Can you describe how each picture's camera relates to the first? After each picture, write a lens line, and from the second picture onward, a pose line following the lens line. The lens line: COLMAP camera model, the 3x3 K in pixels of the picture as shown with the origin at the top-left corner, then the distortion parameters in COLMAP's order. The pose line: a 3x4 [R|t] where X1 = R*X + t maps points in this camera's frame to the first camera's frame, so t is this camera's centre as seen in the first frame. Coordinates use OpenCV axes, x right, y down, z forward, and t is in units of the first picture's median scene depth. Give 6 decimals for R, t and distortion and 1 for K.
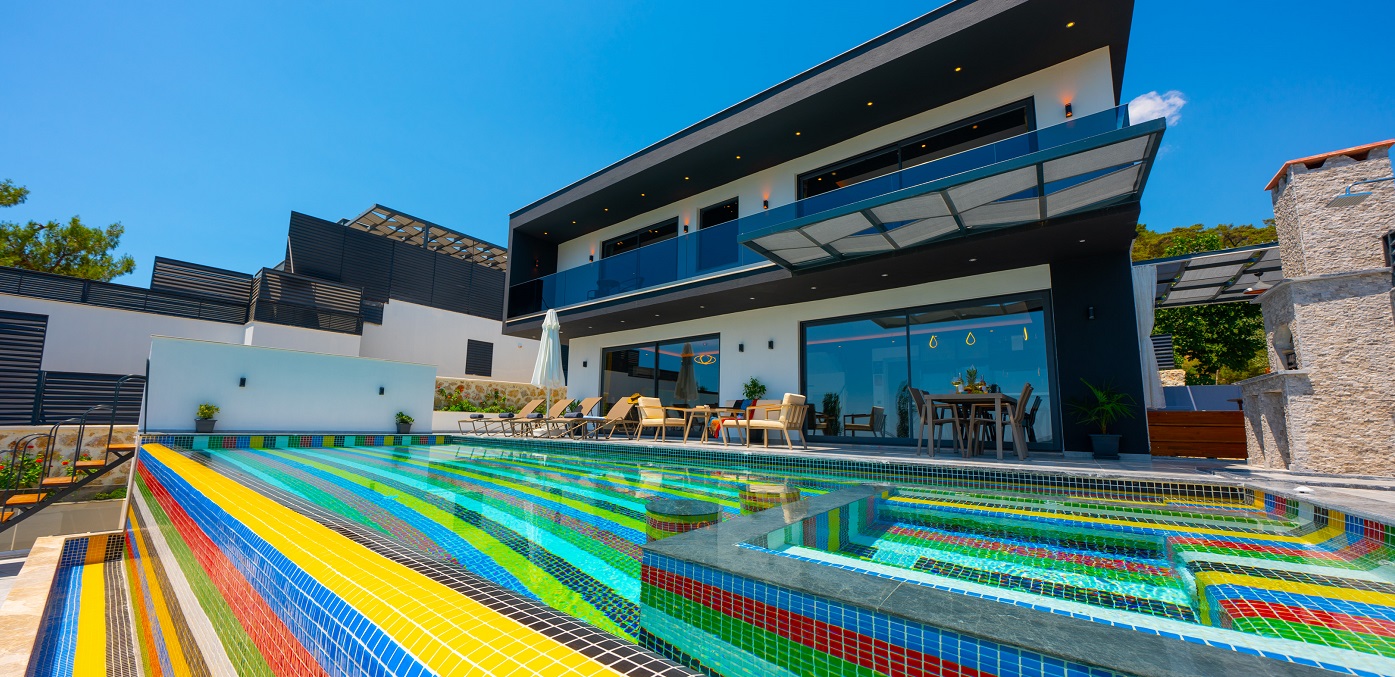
lens RADIAL K [[473.6, 0, 698.6], [0, 473.6, 348.1], [0, 0, 1]] dist [-0.005762, -0.000030]
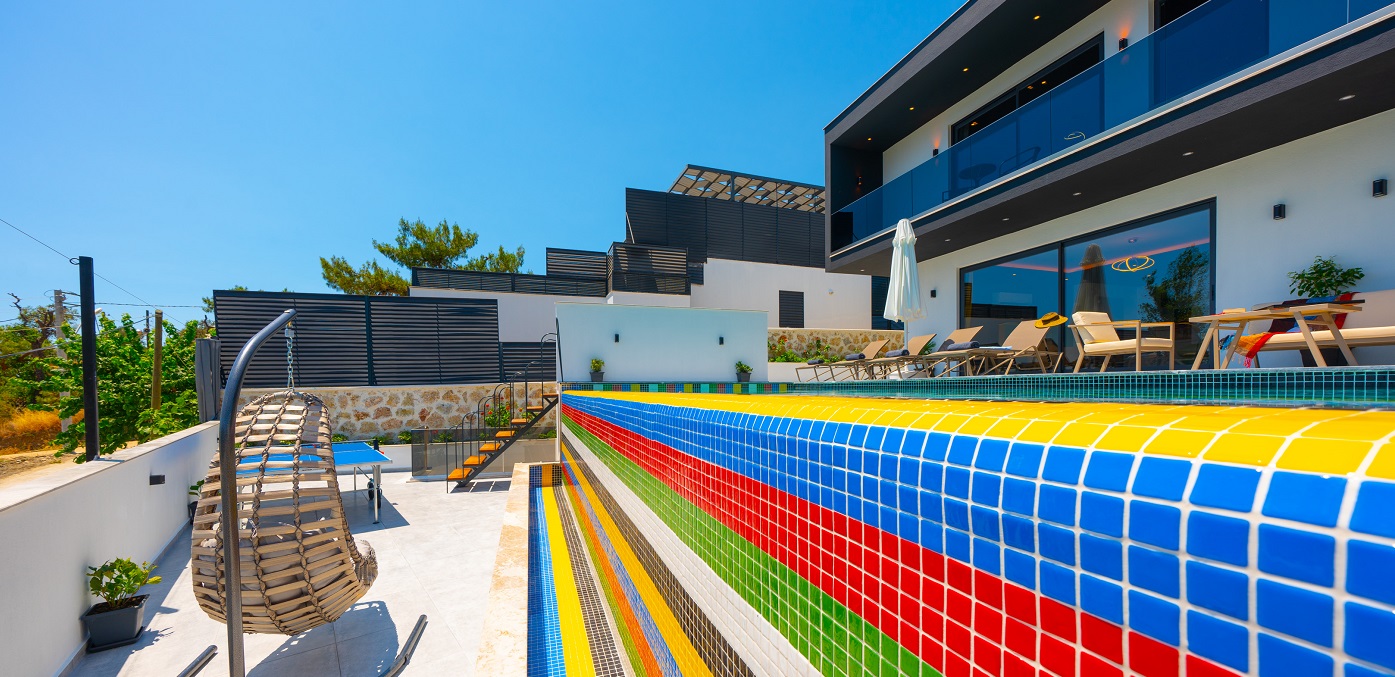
lens RADIAL K [[464.1, 0, 694.9], [0, 464.1, 366.5], [0, 0, 1]] dist [0.000341, 0.000016]
pose [[0.848038, -0.048973, -0.527668, -0.207468], [0.104251, 0.991681, 0.075508, 0.065076], [0.519580, -0.119044, 0.846088, 0.141138]]
